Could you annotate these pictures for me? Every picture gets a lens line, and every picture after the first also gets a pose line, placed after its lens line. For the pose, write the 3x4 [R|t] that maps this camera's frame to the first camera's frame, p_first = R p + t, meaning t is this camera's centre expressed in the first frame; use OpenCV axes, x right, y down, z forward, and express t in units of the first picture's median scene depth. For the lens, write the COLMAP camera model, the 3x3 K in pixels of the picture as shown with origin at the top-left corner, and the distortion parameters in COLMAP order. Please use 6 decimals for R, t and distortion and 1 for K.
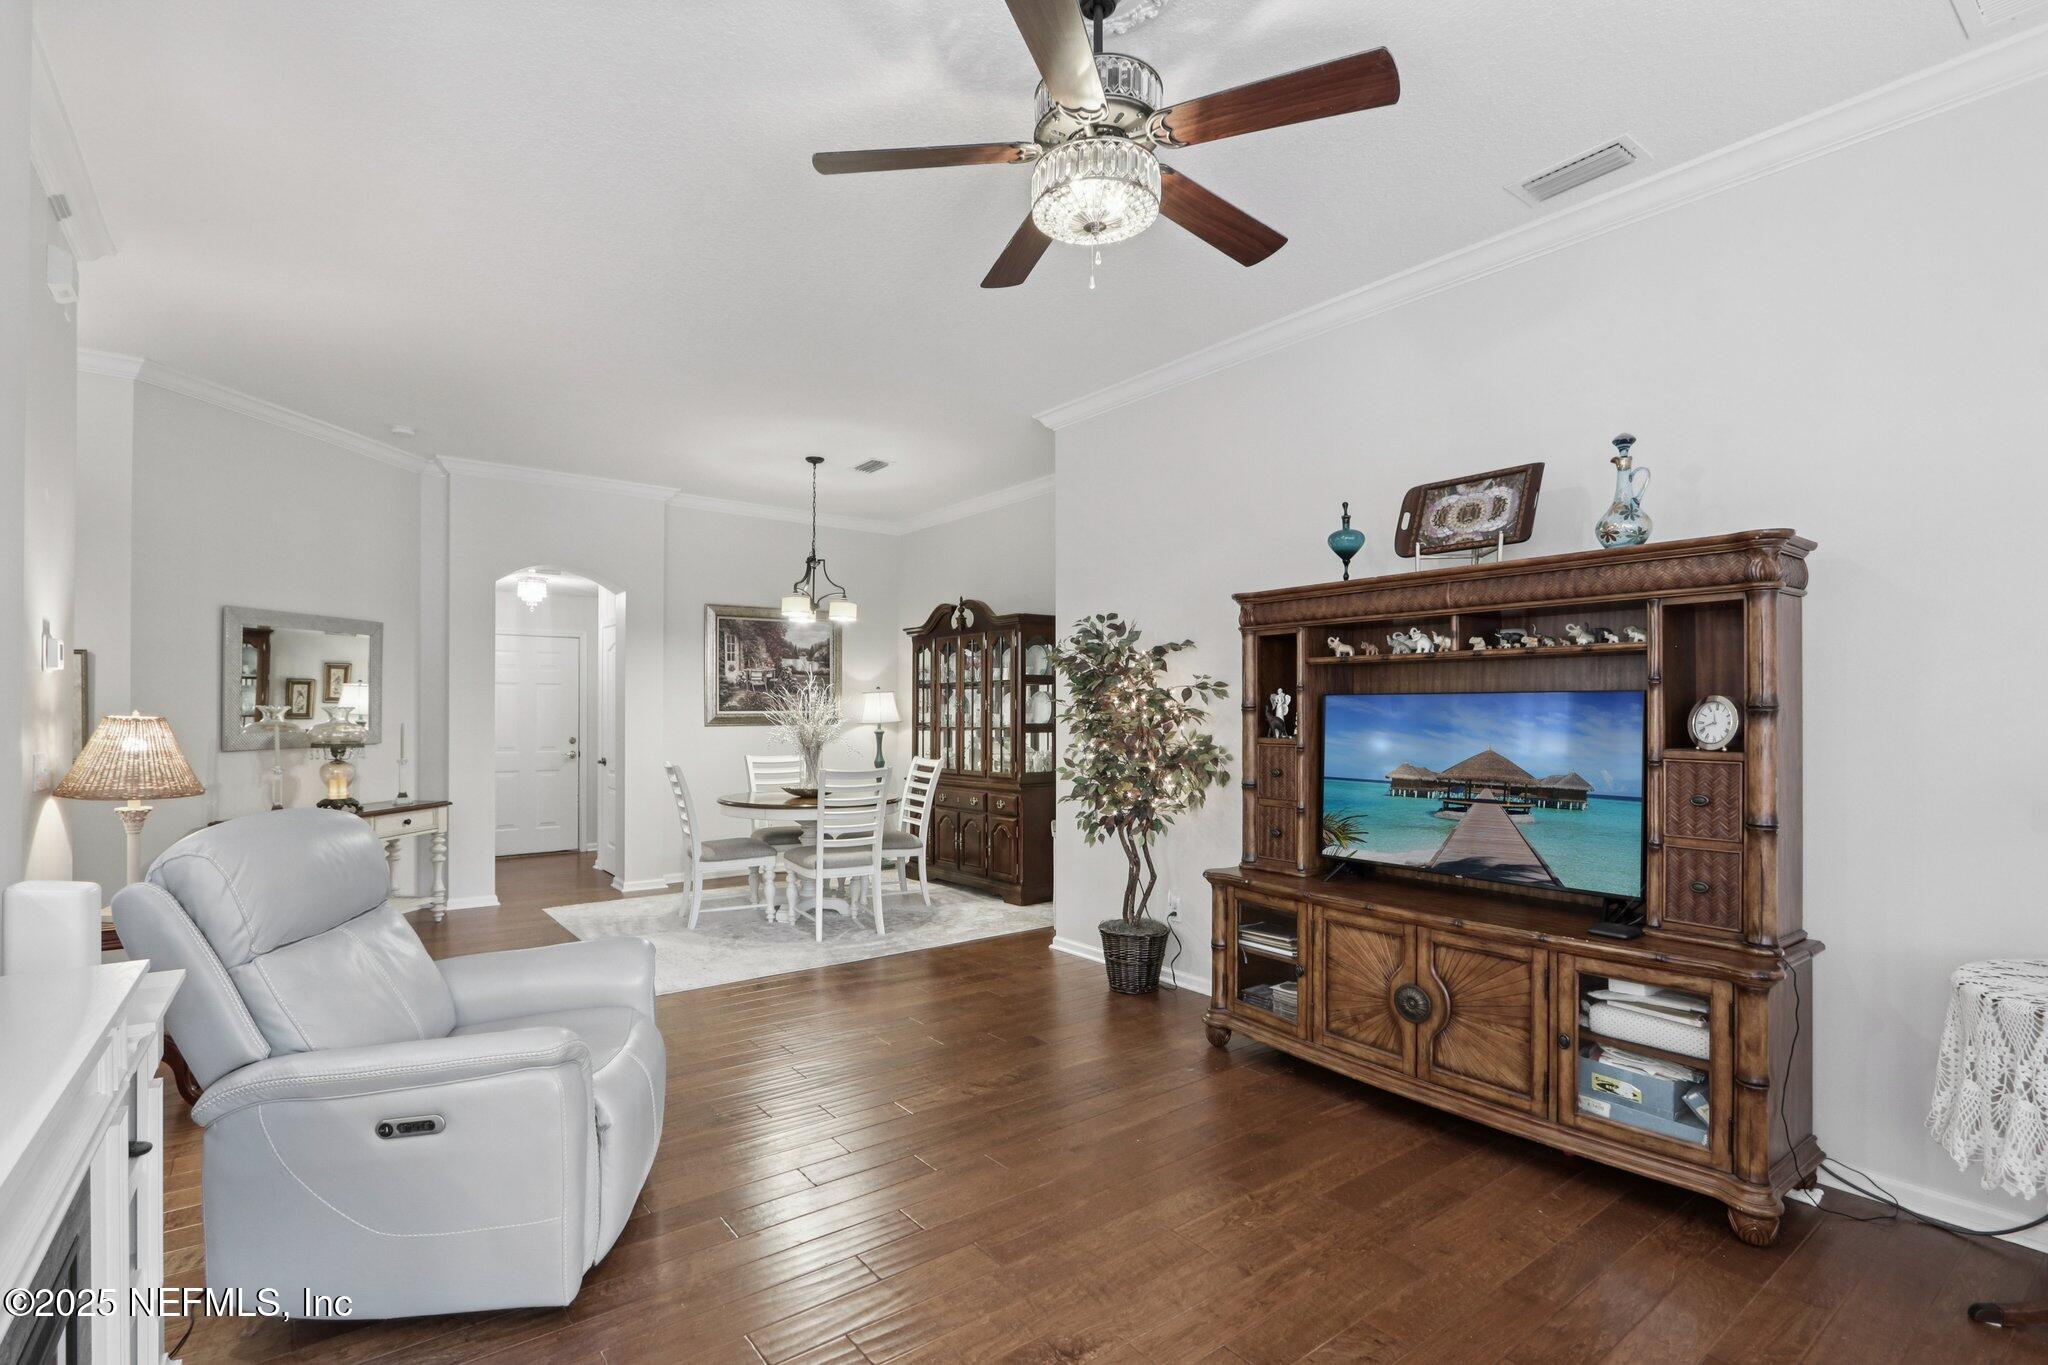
lens RADIAL K [[957.8, 0, 1003.8], [0, 957.8, 717.8], [0, 0, 1]] dist [-0.012944, 0.001687]
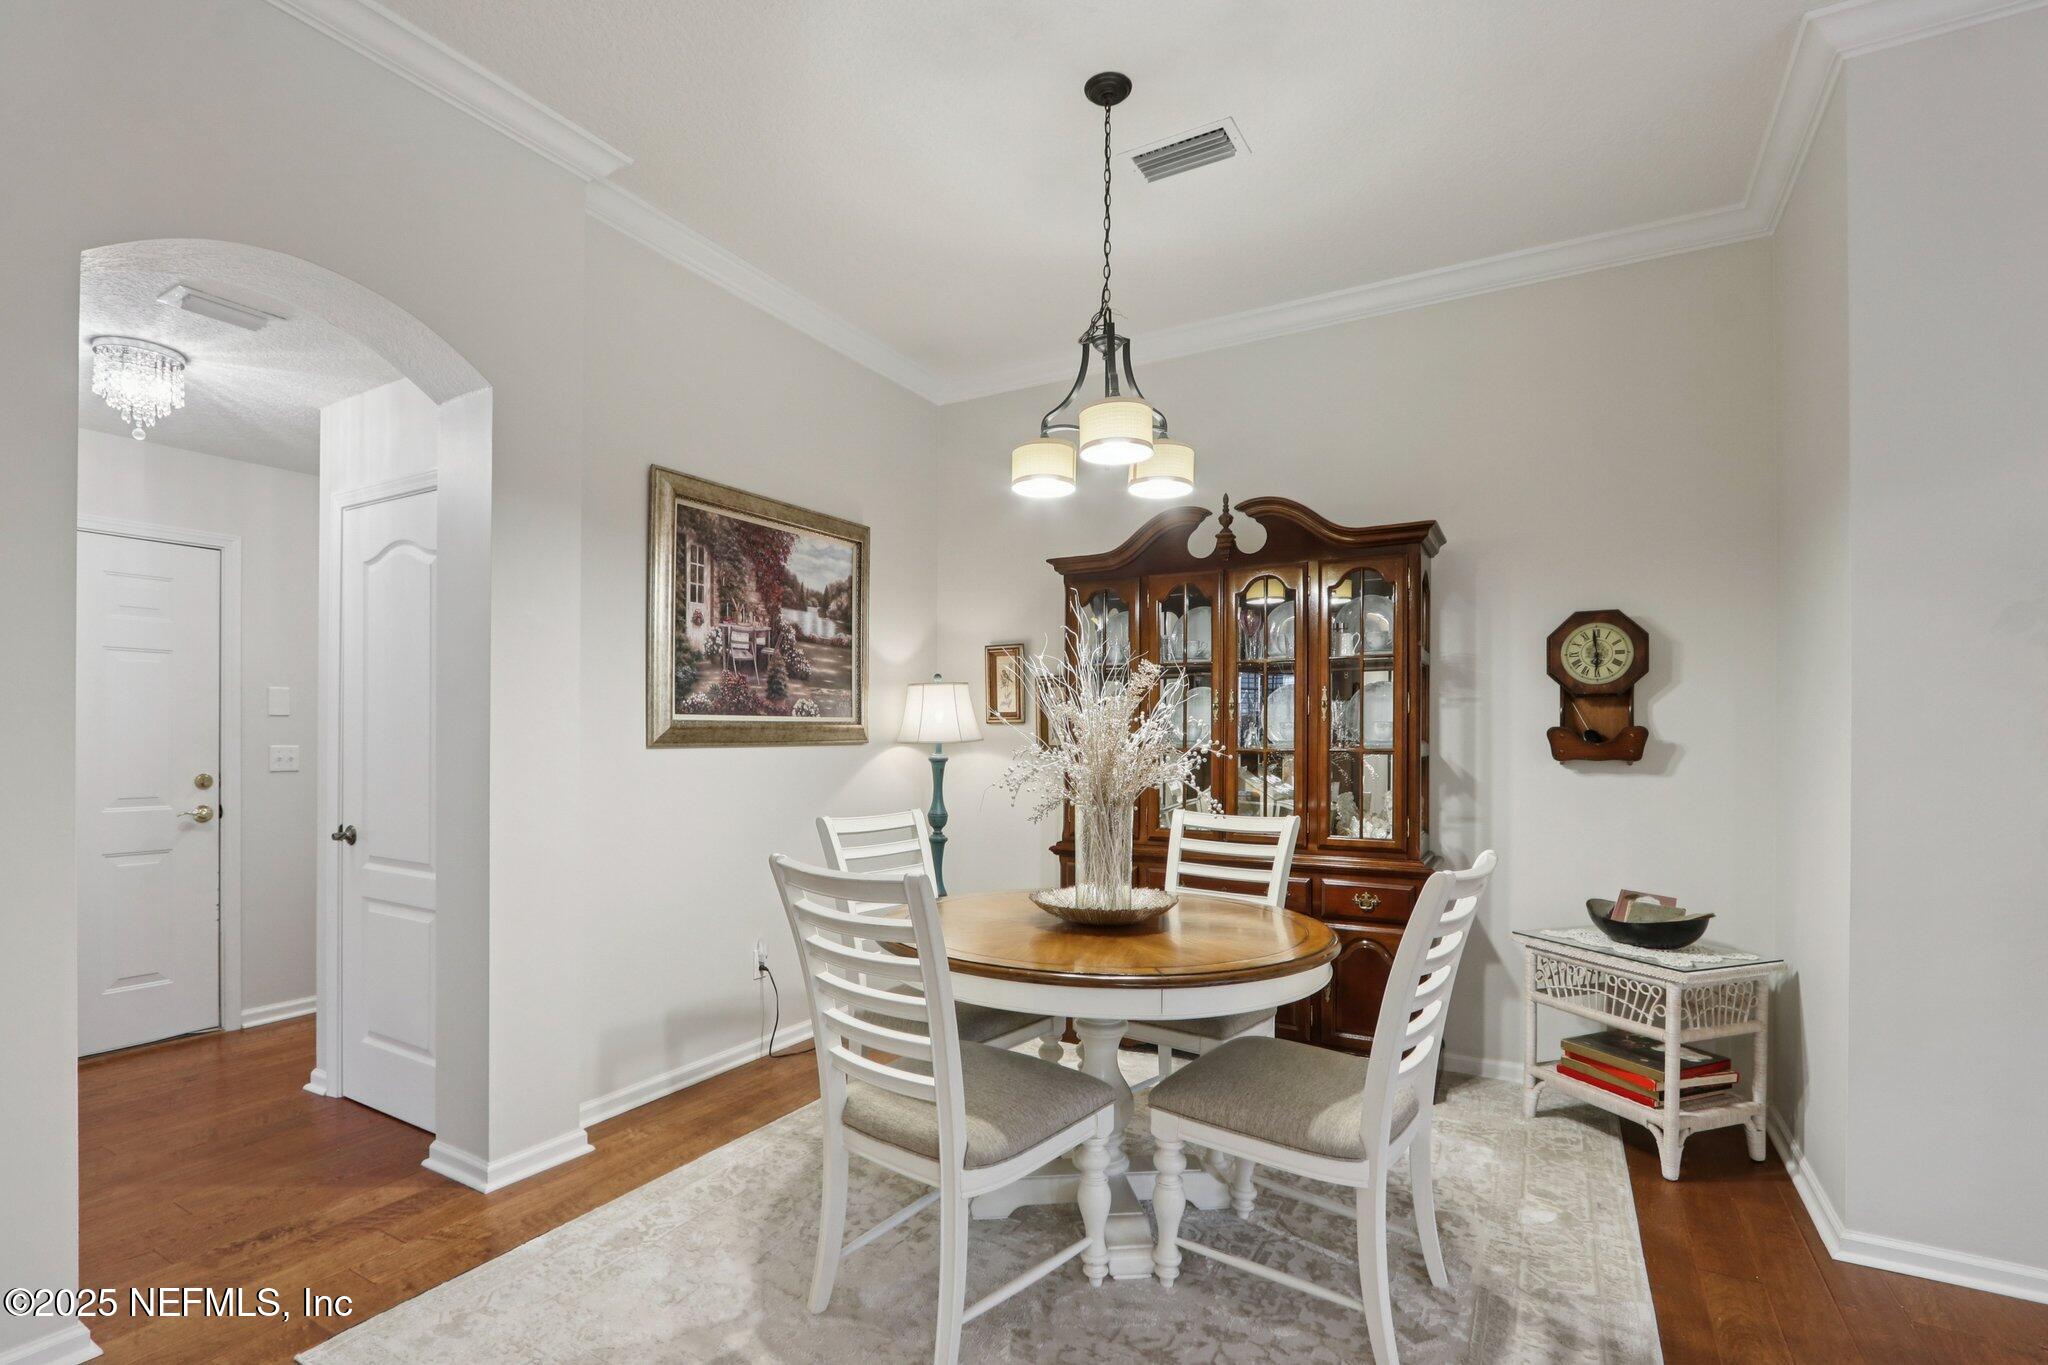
lens RADIAL K [[957.8, 0, 994.0], [0, 957.8, 752.2], [0, 0, 1]] dist [-0.012944, 0.001687]
pose [[0.926004, -0.003884, 0.377493, -0.321596], [-0.000332, 0.999938, 0.011103, 0.005647], [-0.377513, -0.010407, 0.925946, 0.524788]]
